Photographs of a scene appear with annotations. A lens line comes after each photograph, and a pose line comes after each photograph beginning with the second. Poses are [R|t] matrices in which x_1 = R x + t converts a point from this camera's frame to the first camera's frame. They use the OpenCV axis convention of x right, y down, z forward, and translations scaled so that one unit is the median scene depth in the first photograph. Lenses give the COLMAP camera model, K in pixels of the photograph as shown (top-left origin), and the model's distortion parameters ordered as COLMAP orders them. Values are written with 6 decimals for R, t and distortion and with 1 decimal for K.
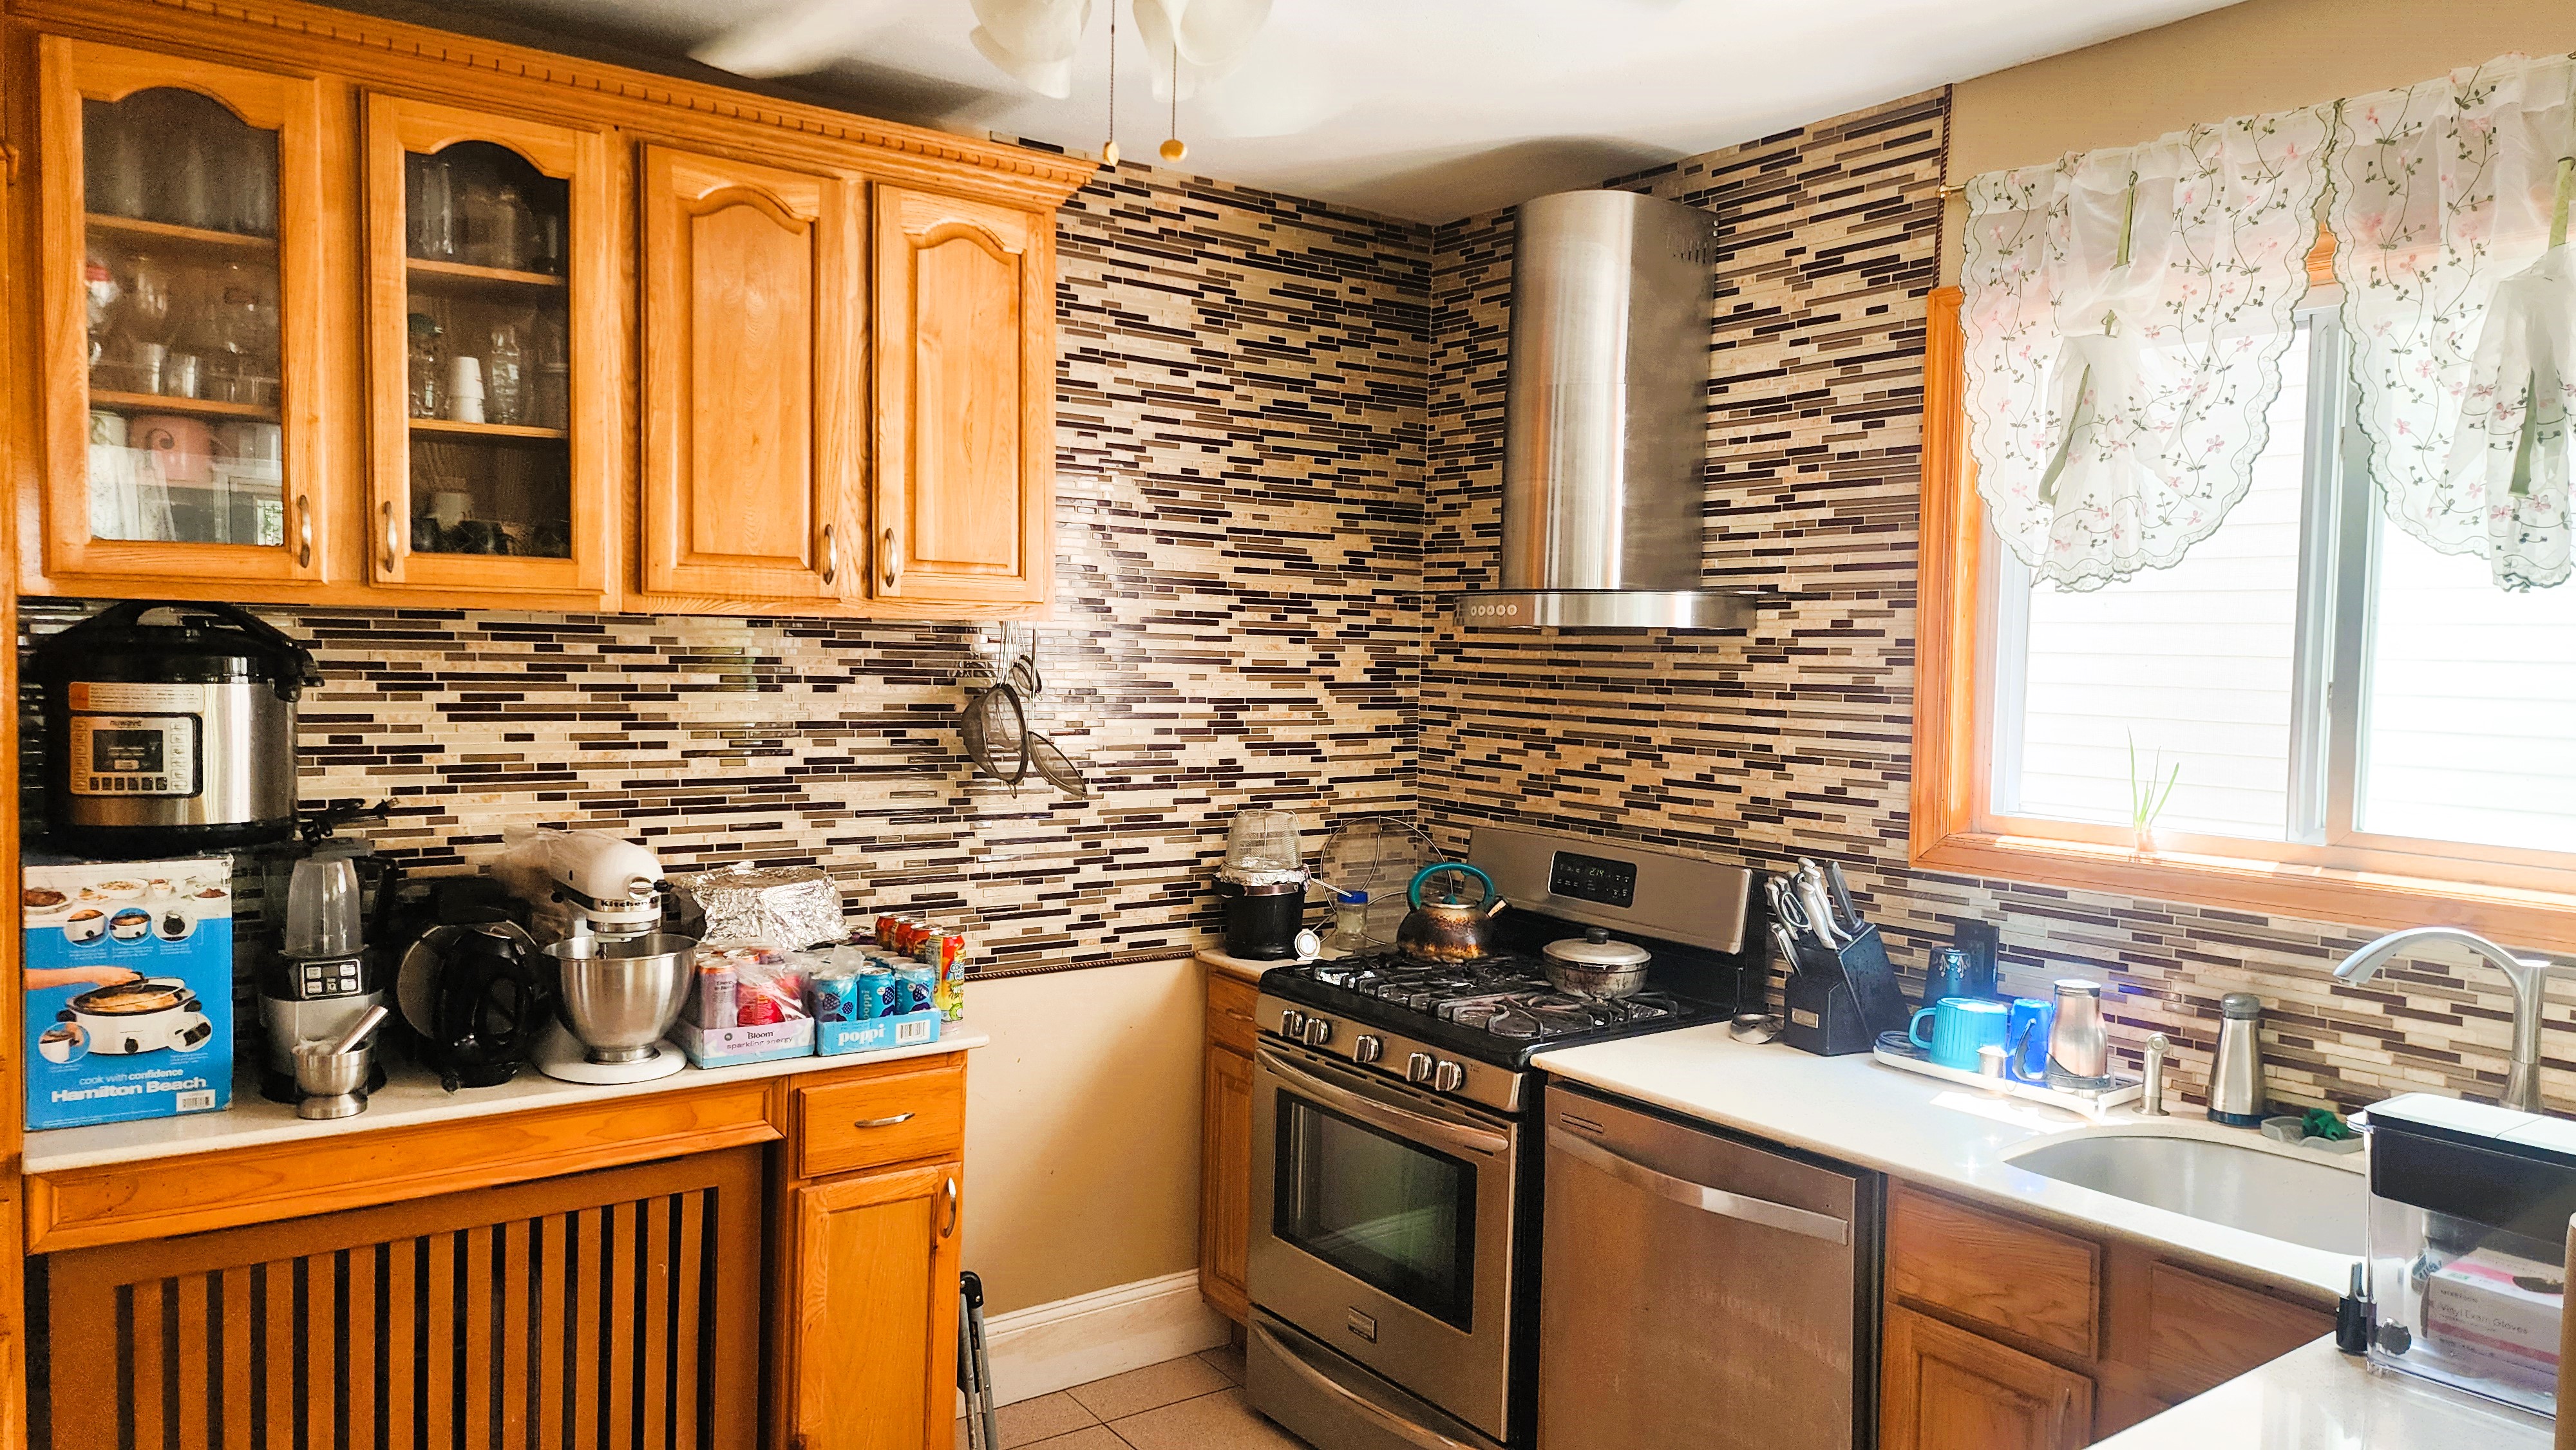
lens RADIAL K [[1712.1, 0, 1271.6], [0, 1712.1, 738.8], [0, 0, 1]] dist [0.099231, -0.098874]
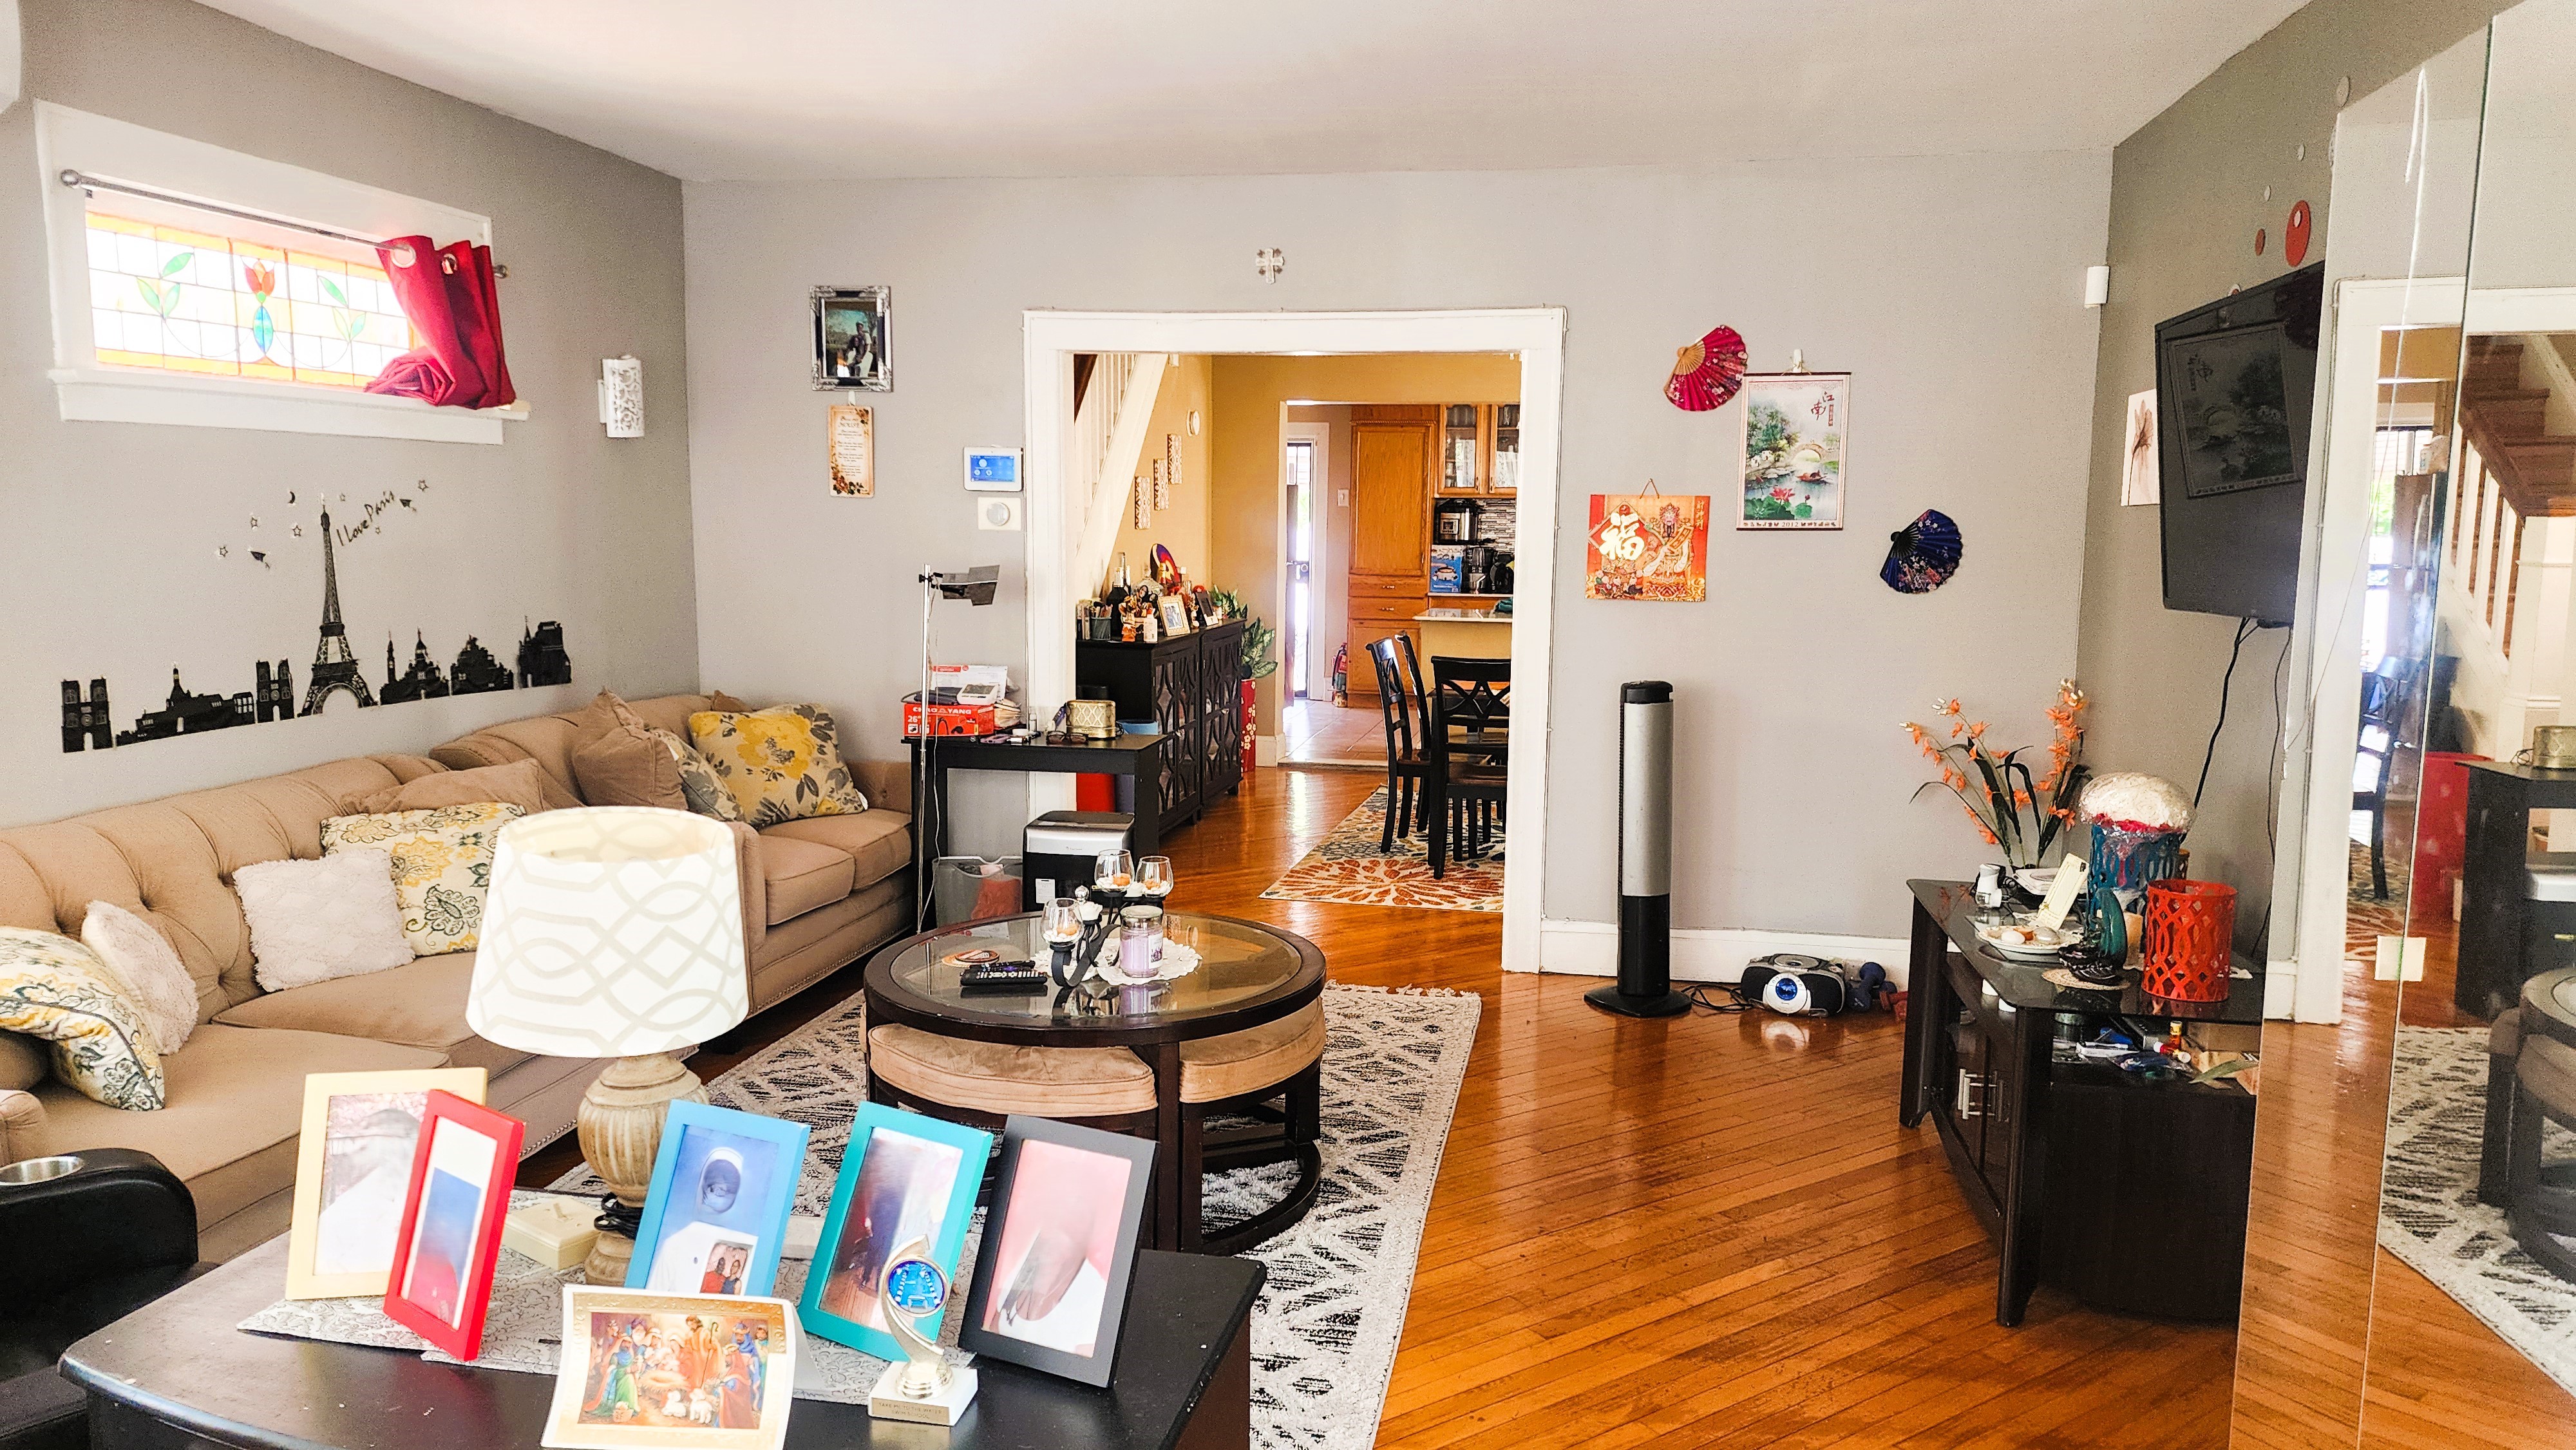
lens RADIAL K [[1712.1, 0, 1302.0], [0, 1712.1, 819.1], [0, 0, 1]] dist [0.099231, -0.098874]
pose [[0.699385, 0.112166, -0.705889, 2.182987], [-0.034249, 0.991734, 0.123654, 0.199782], [0.713924, -0.062306, 0.697445, -2.342061]]
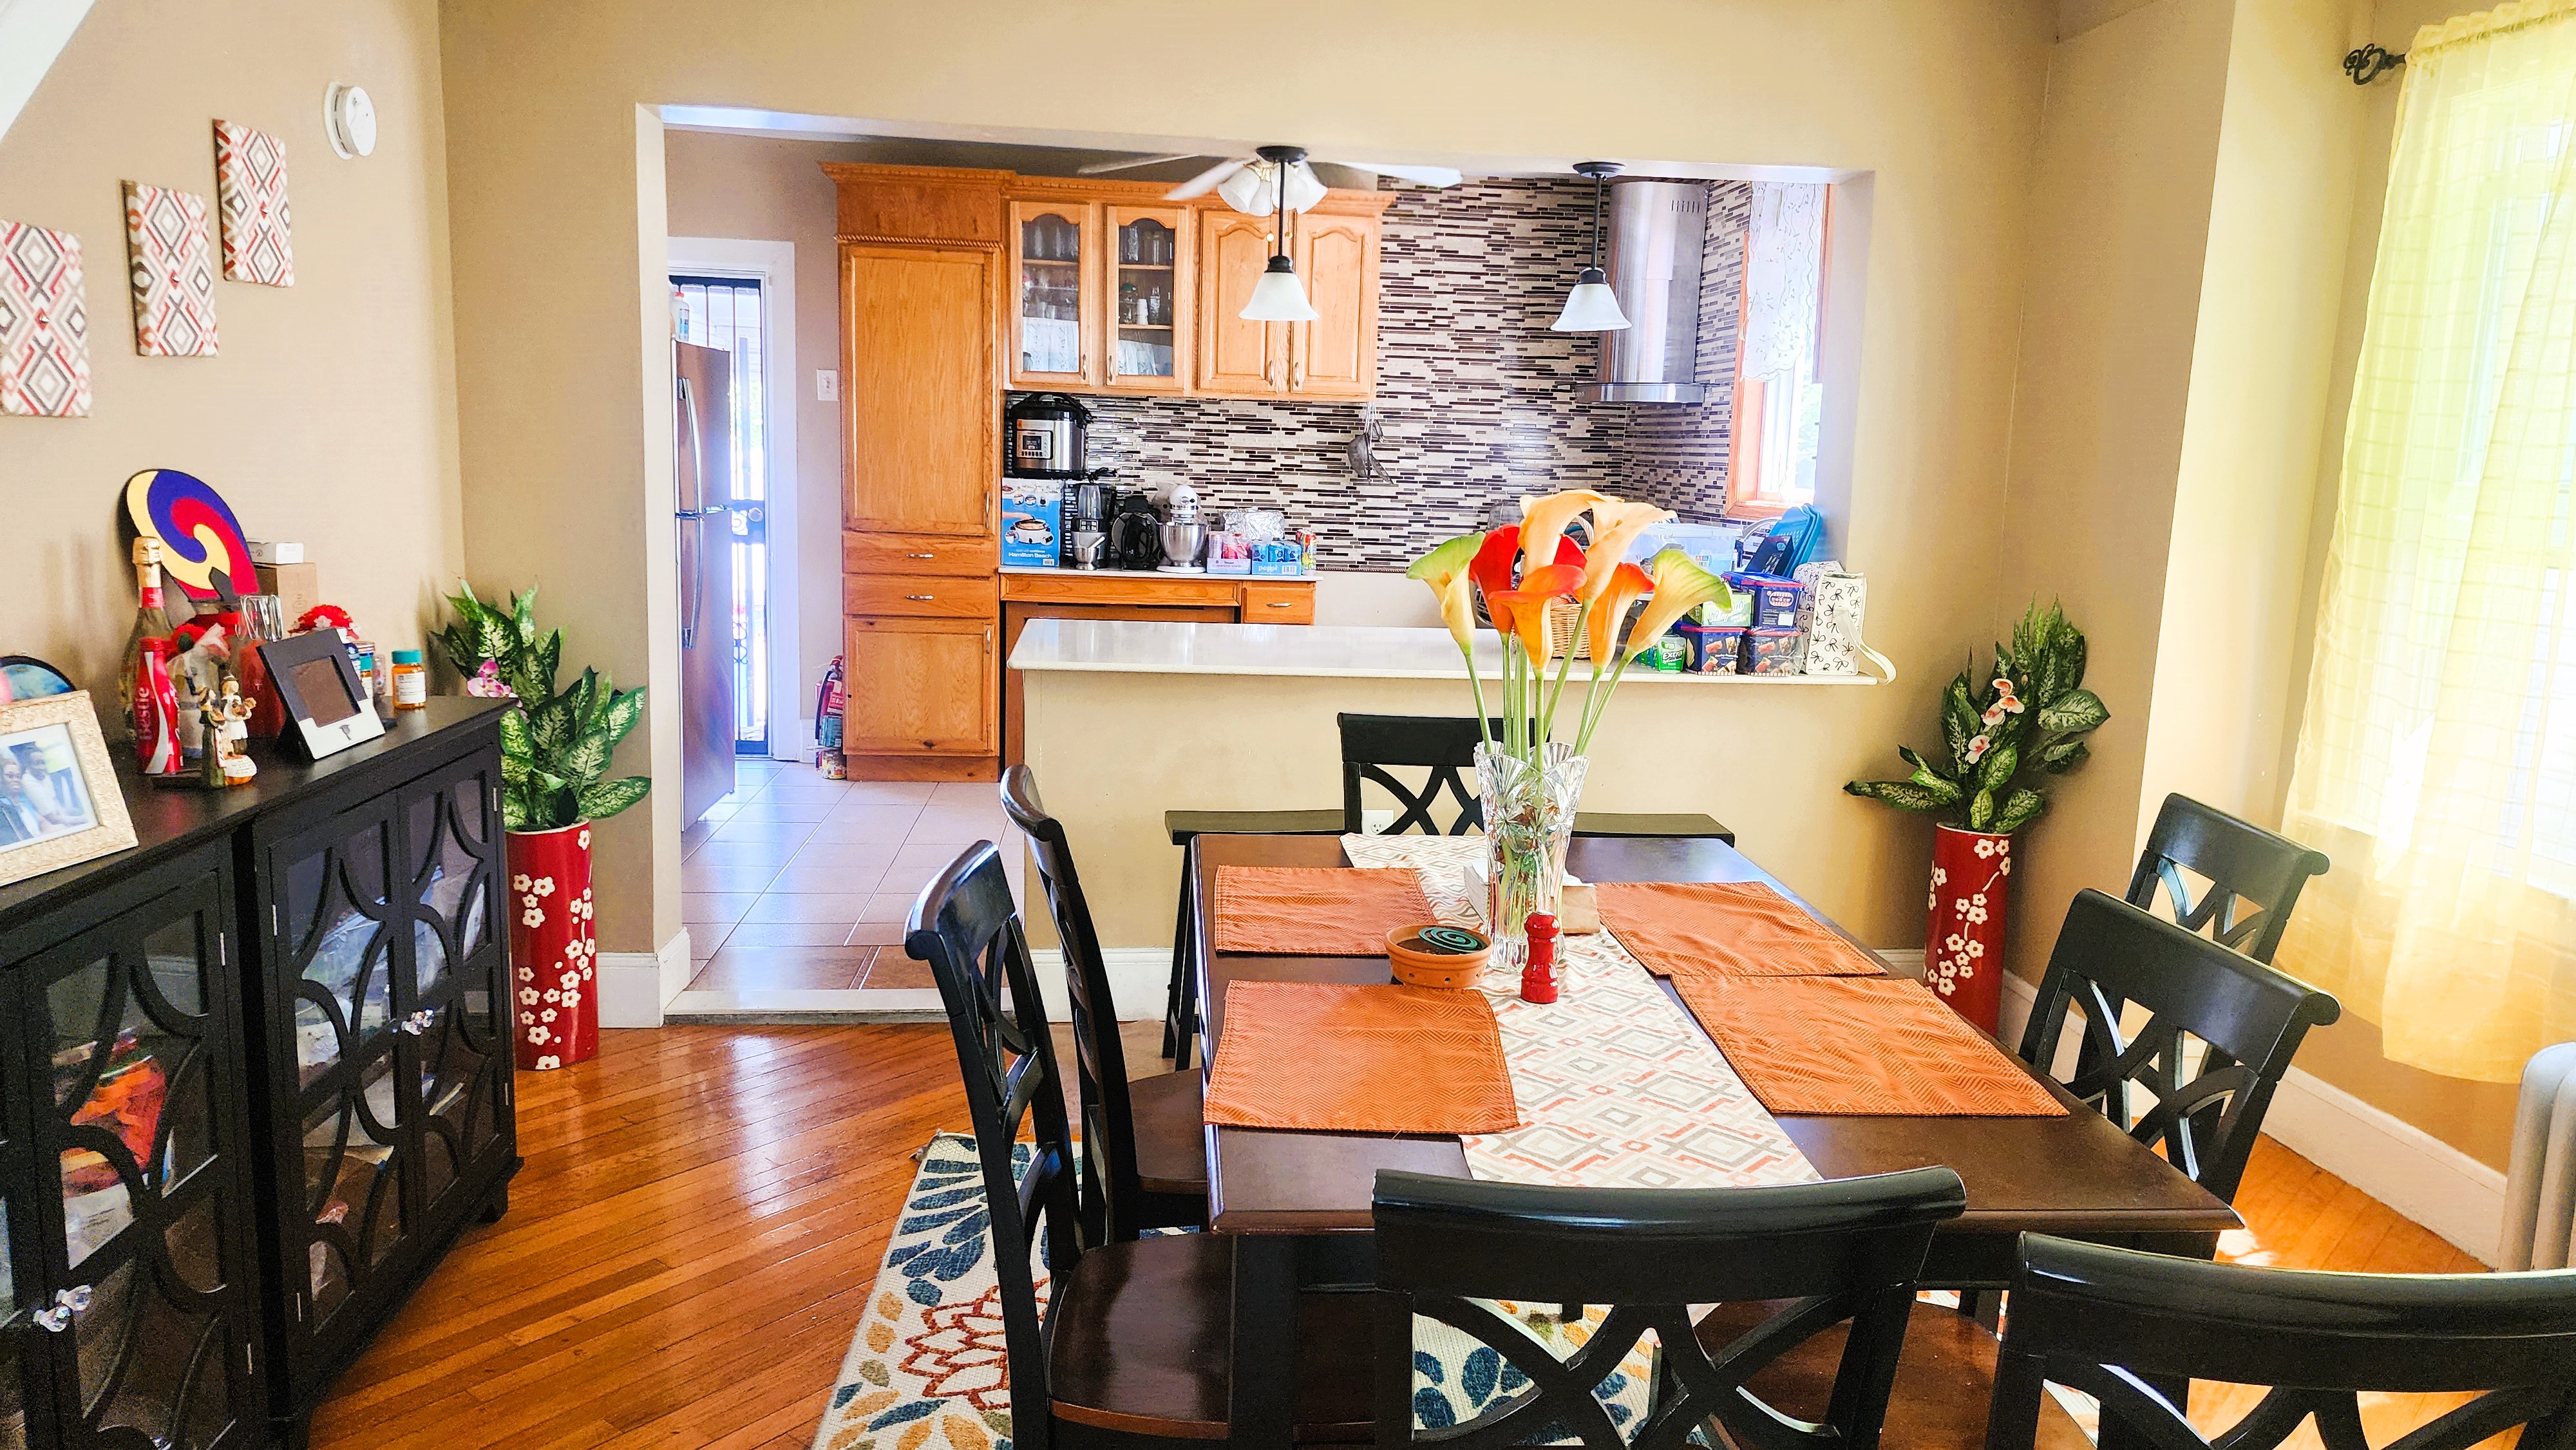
lens RADIAL K [[1712.1, 0, 1298.3], [0, 1712.1, 743.2], [0, 0, 1]] dist [0.099231, -0.098874]
pose [[0.868743, 0.090337, -0.486955, 0.895340], [-0.040419, 0.992876, 0.112083, 0.123295], [0.493611, -0.077689, 0.866206, -0.999576]]
